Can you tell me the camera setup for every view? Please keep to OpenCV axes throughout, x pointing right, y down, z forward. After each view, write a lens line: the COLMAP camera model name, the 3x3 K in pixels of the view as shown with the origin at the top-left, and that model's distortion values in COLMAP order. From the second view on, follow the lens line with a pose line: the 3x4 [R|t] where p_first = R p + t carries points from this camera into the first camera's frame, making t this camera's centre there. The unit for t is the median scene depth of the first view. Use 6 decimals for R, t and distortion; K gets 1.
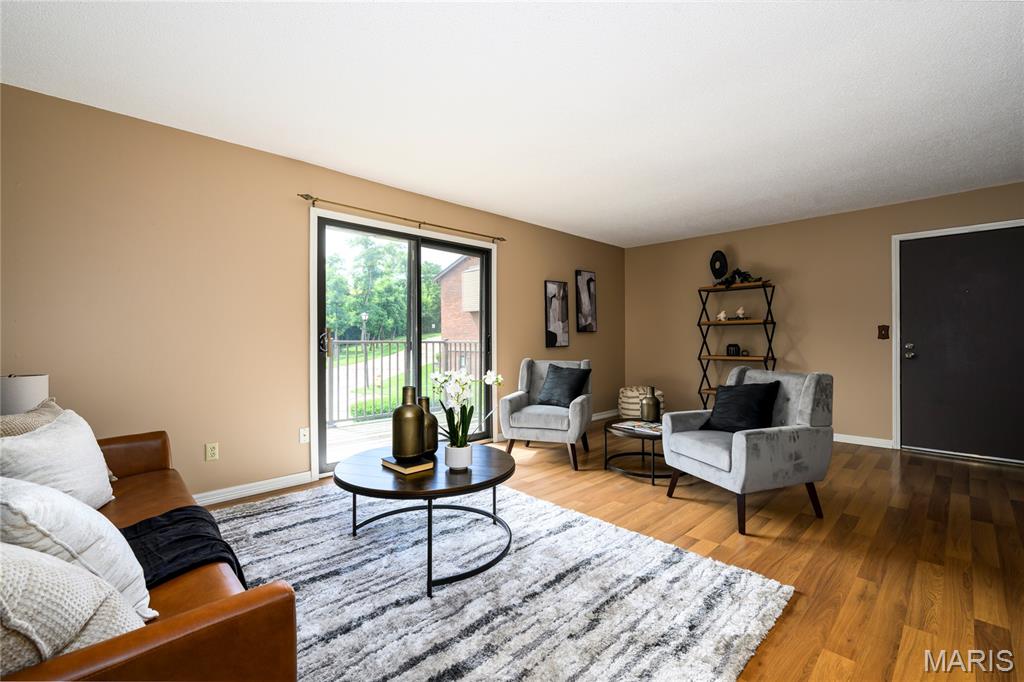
lens RADIAL K [[443.1, 0, 512.8], [0, 443.1, 338.7], [0, 0, 1]] dist [-0.000654, -0.000142]
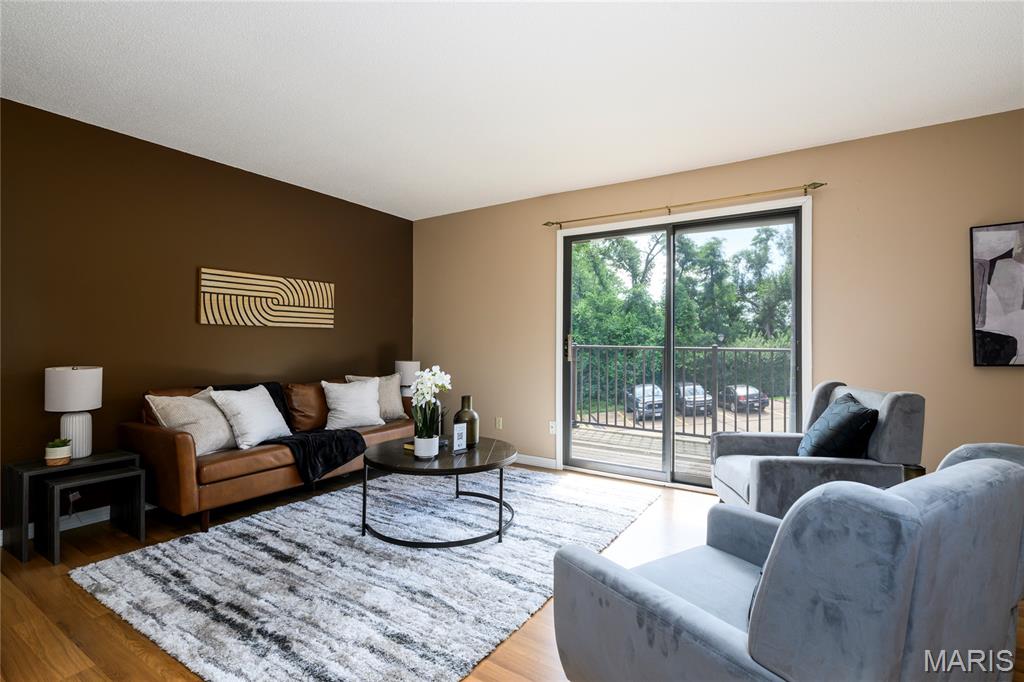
lens RADIAL K [[480.5, 0, 512.0], [0, 480.5, 341.0], [0, 0, 1]] dist [-0.000965, -0.000607]
pose [[0.221451, -0.005029, -0.975158, 0.534587], [-0.006302, 0.999958, -0.006588, -0.000684], [0.975151, 0.007604, 0.221411, 0.443965]]
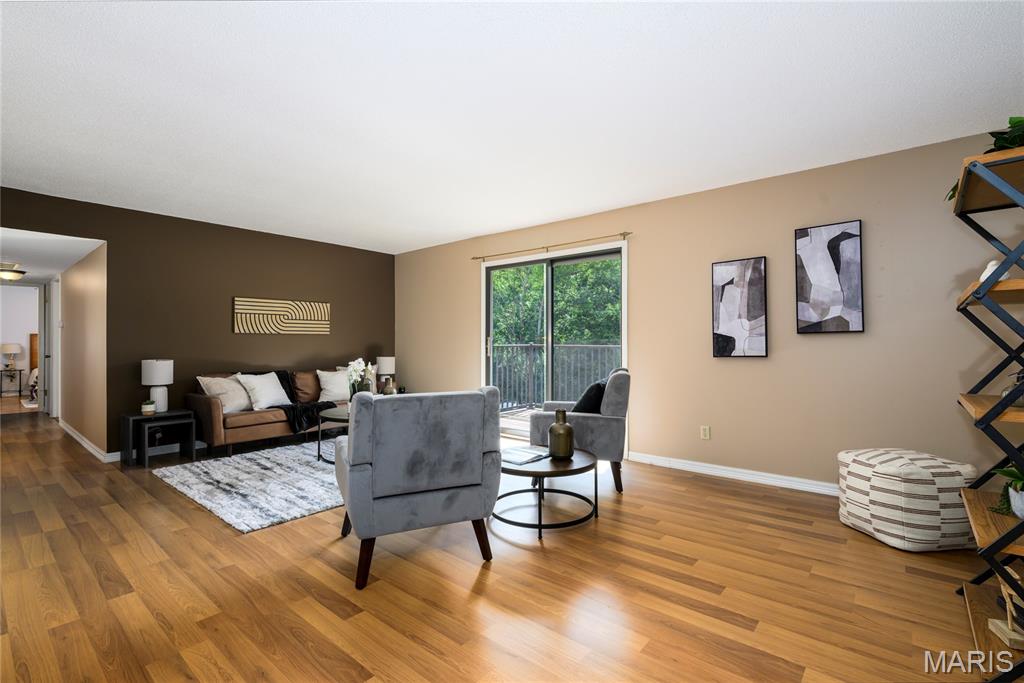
lens RADIAL K [[443.1, 0, 512.8], [0, 443.1, 339.2], [0, 0, 1]] dist [-0.000654, -0.000142]
pose [[0.119149, -0.009526, -0.992831, 0.840277], [0.001035, 0.999955, -0.009470, -0.002735], [0.992876, 0.000101, 0.119153, 0.669281]]
